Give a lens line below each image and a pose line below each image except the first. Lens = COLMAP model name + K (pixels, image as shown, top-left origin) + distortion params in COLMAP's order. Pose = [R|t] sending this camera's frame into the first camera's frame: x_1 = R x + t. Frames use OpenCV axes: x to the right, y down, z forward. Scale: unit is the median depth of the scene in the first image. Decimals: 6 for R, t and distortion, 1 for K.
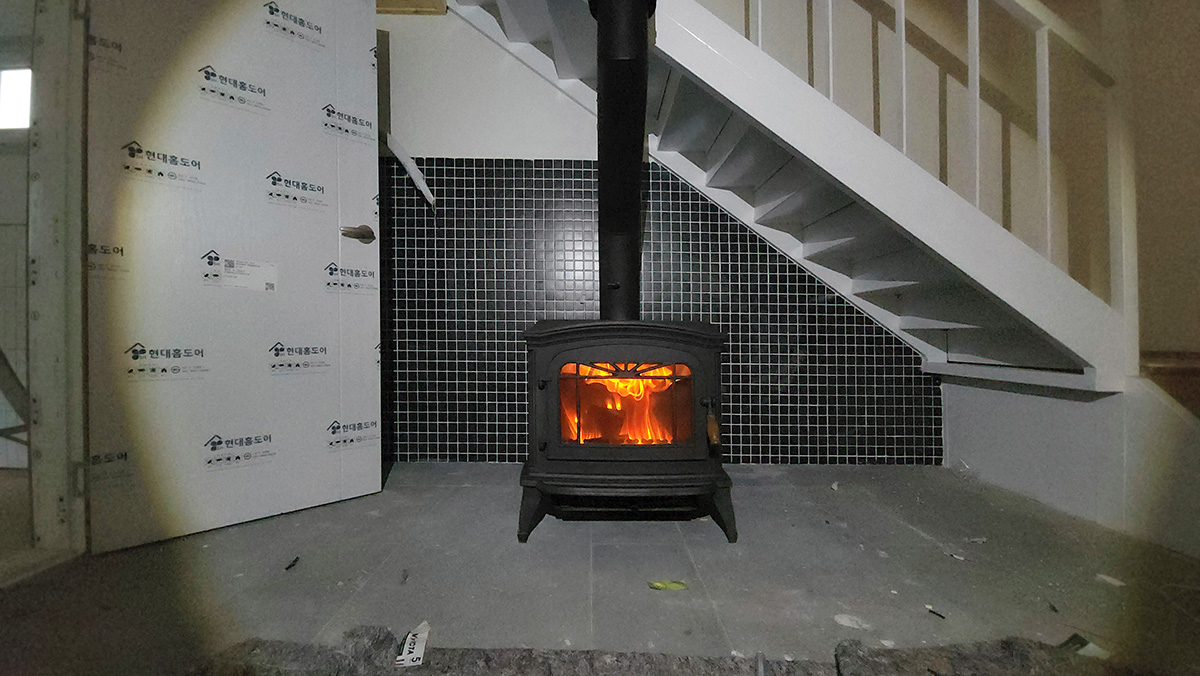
lens RADIAL K [[436.1, 0, 600.9], [0, 436.1, 339.7], [0, 0, 1]] dist [0.001748, -0.000442]
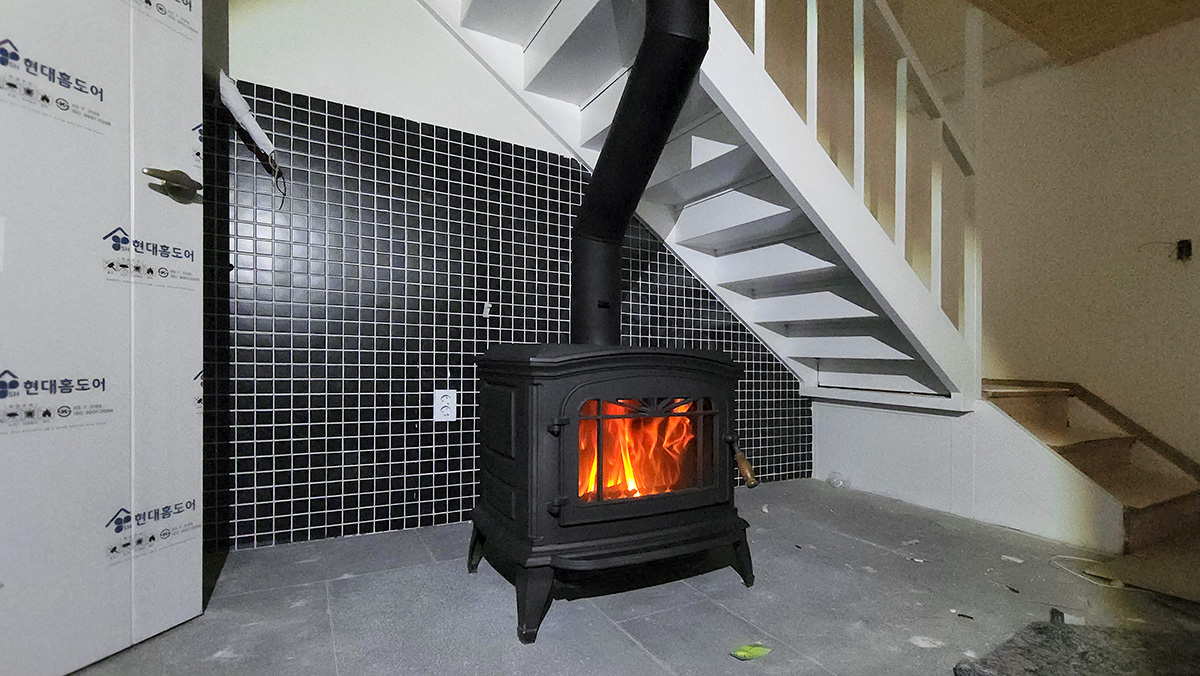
lens RADIAL K [[482.1, 0, 625.3], [0, 482.1, 359.7], [0, 0, 1]] dist [0.000815, -0.000333]
pose [[0.891482, 0.011832, 0.452902, -0.288486], [-0.012536, 0.999920, -0.001447, -0.012770], [-0.452883, -0.004388, 0.891559, 0.137334]]
